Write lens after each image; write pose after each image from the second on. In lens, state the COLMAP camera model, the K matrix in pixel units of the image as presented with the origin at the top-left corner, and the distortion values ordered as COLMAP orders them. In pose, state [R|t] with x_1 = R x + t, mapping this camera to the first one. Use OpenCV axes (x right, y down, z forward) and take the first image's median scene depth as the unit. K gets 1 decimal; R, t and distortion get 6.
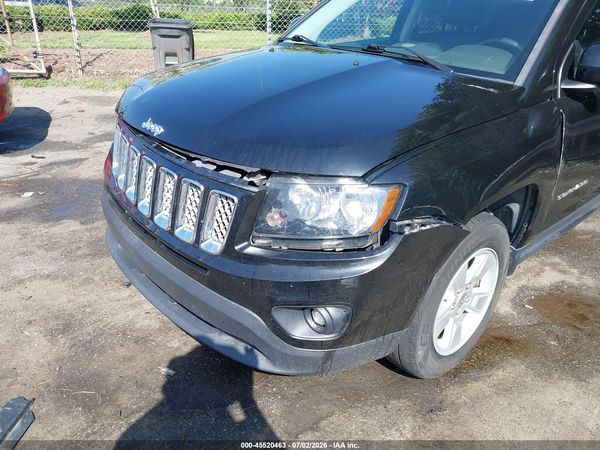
lens RADIAL K [[470.2, 0, 302.0], [0, 470.2, 220.1], [0, 0, 1]] dist [0.002635, -0.022787]
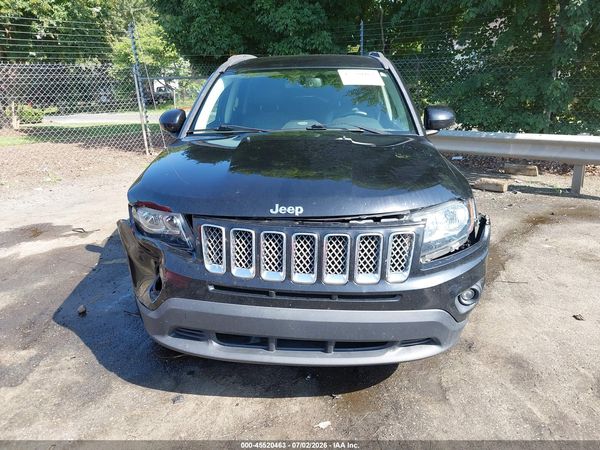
lens RADIAL K [[470.2, 0, 298.8], [0, 470.2, 221.7], [0, 0, 1]] dist [0.002635, -0.022787]
pose [[0.711988, -0.245960, 0.657706, -0.982518], [0.338946, 0.940684, -0.015135, -0.130706], [-0.614971, 0.233703, 0.753123, 0.111017]]
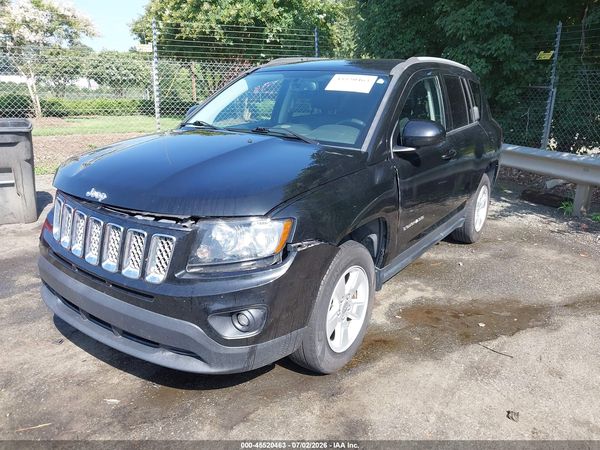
lens RADIAL K [[470.2, 0, 299.3], [0, 470.2, 226.8], [0, 0, 1]] dist [0.002635, -0.022787]
pose [[0.971305, -0.077433, 0.224881, -0.070293], [0.108913, 0.985365, -0.131127, 0.105154], [-0.211436, 0.151857, 0.965523, -0.302229]]
